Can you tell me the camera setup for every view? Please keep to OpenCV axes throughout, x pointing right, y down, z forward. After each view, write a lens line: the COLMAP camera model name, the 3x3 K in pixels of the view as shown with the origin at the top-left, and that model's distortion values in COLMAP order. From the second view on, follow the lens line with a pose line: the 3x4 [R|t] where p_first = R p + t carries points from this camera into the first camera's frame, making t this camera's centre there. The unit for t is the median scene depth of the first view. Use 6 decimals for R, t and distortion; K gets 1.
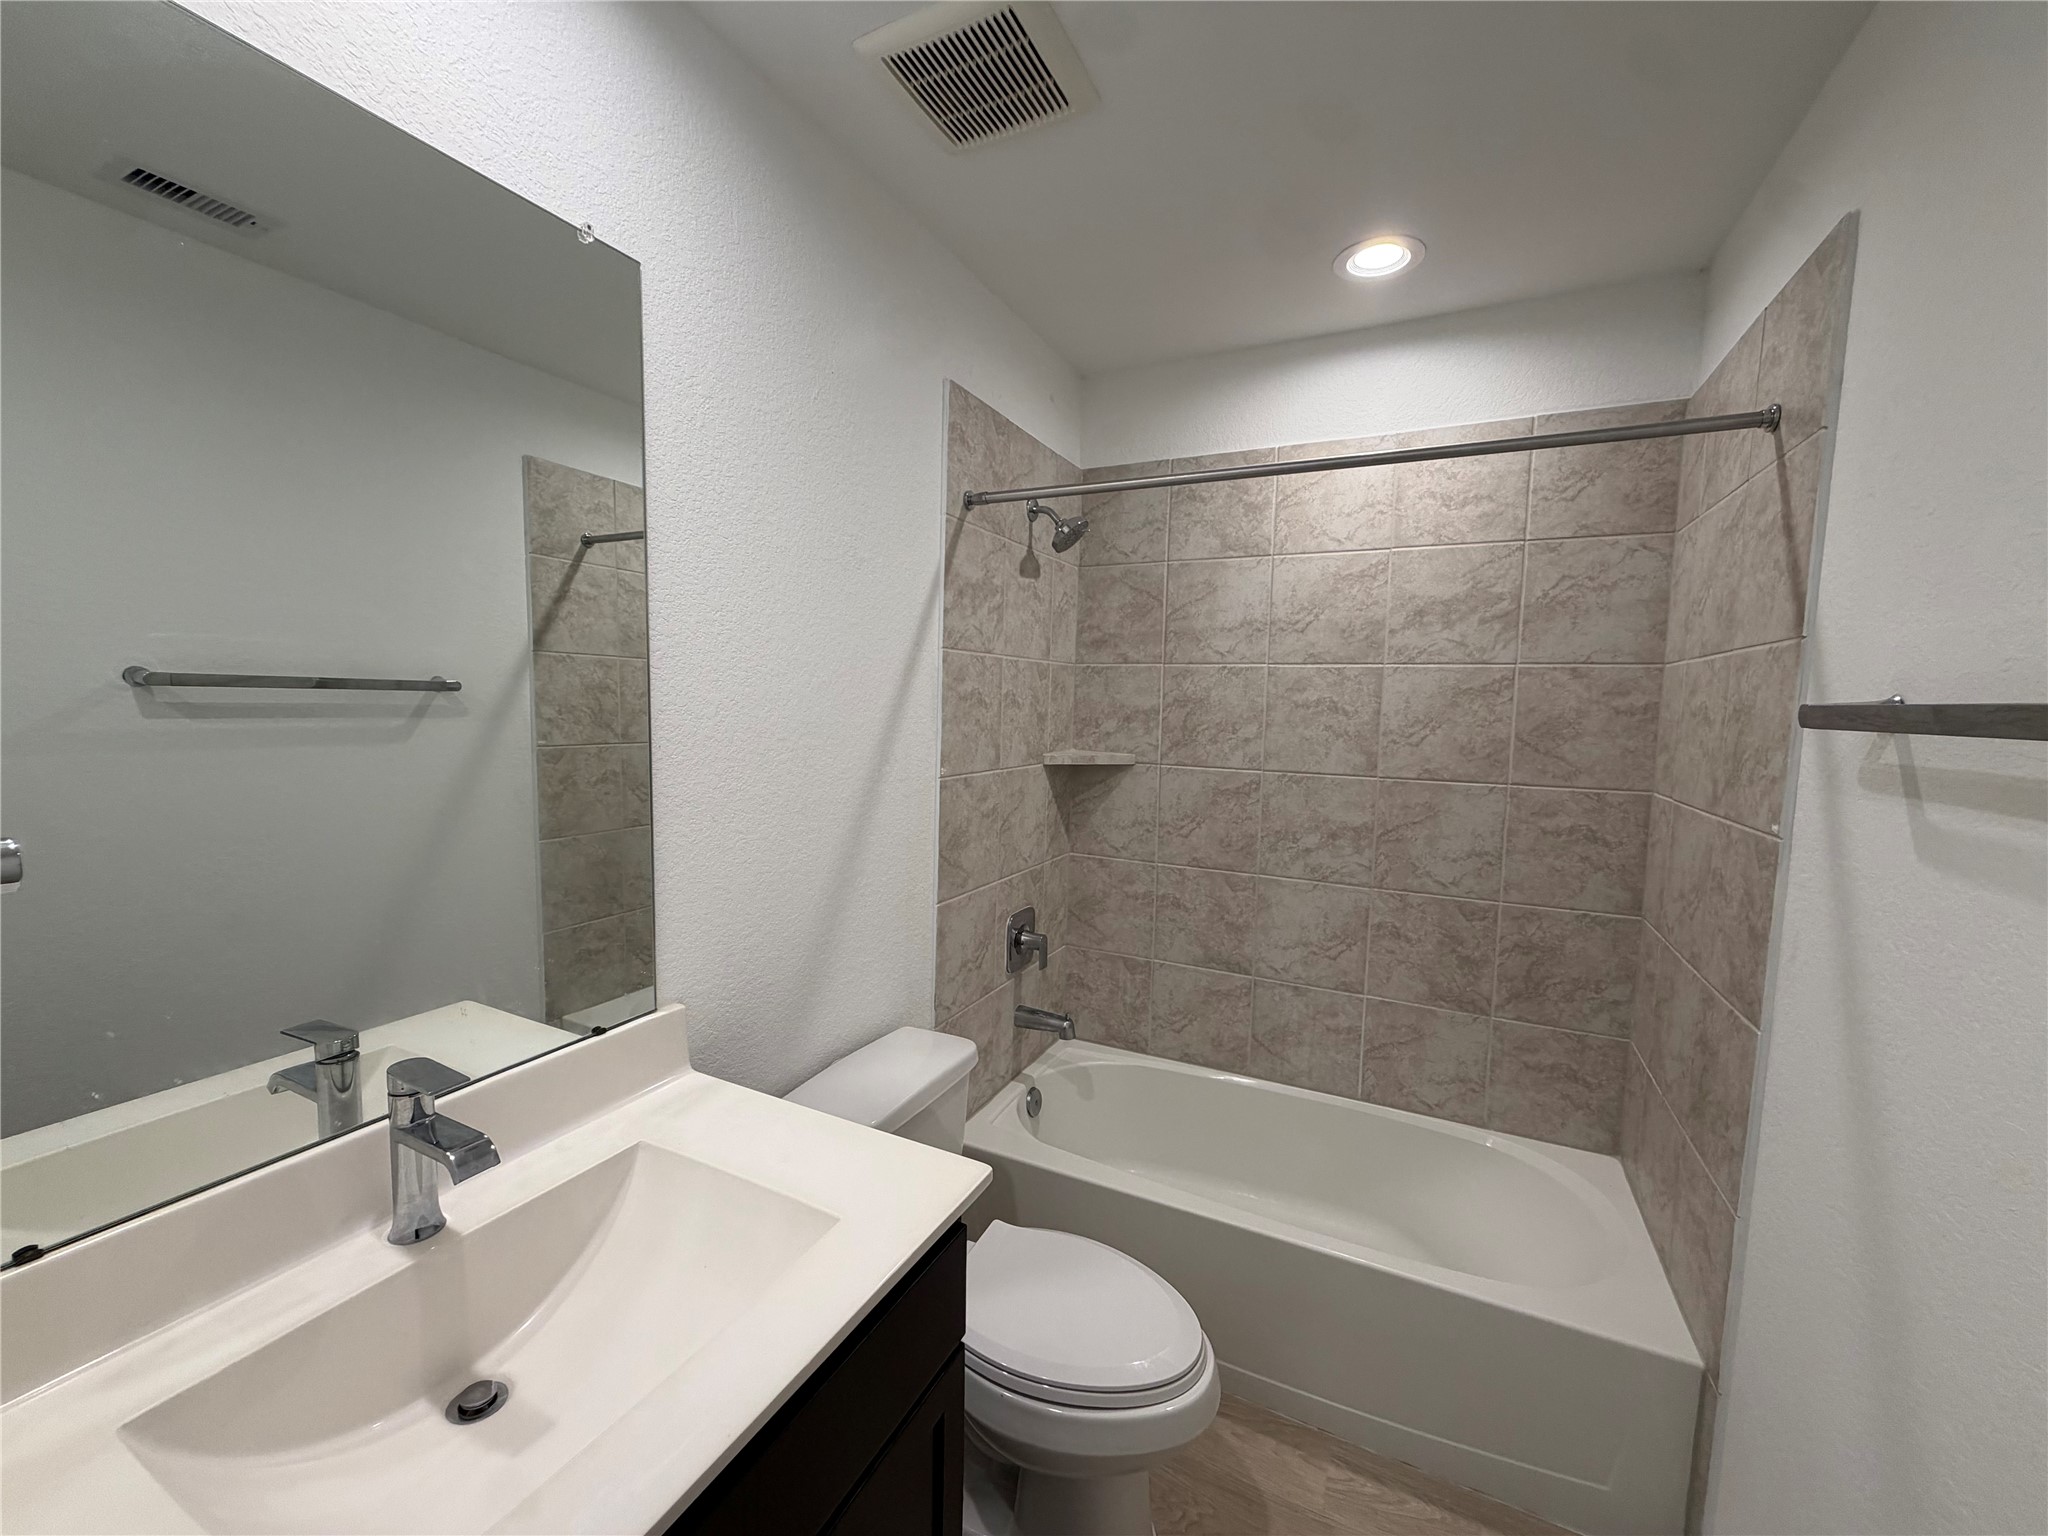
lens RADIAL K [[819.7, 0, 1028.3], [0, 819.7, 763.9], [0, 0, 1]] dist [-0.021640, -0.000311]
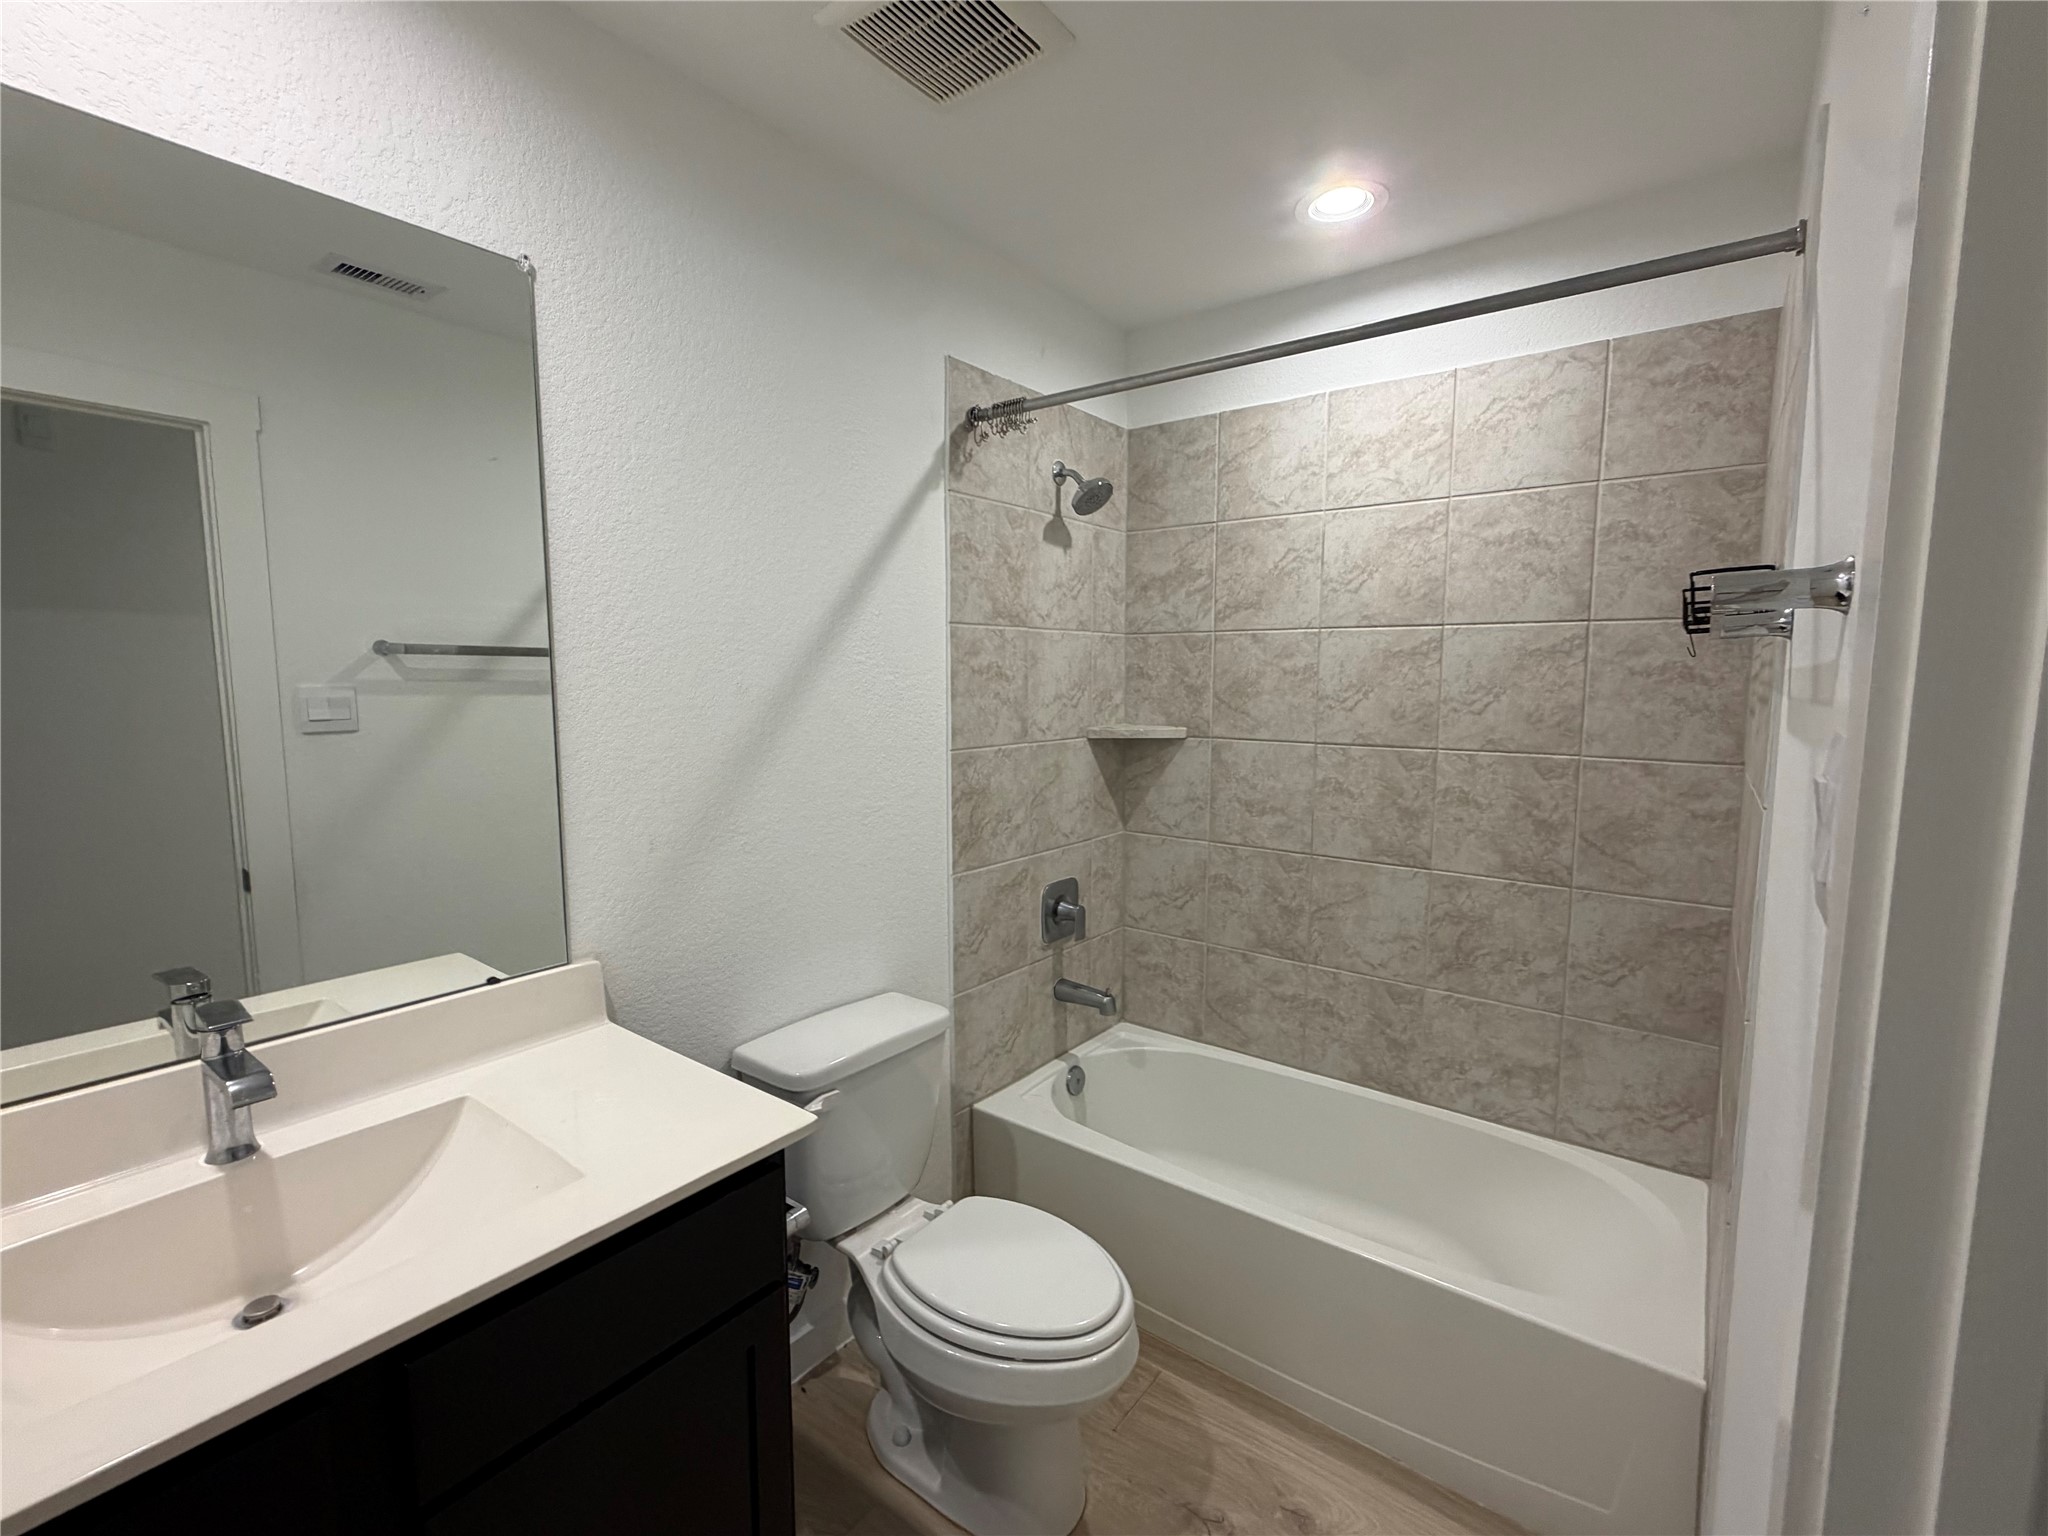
lens RADIAL K [[912.2, 0, 1024.0], [0, 912.2, 768.0], [0, 0, 1]] dist [-0.011727, -0.000238]
pose [[0.981197, -0.000036, -0.193008, 0.184943], [0.004803, 0.999695, 0.024230, 0.011159], [0.192948, -0.024701, 0.980898, -0.095514]]
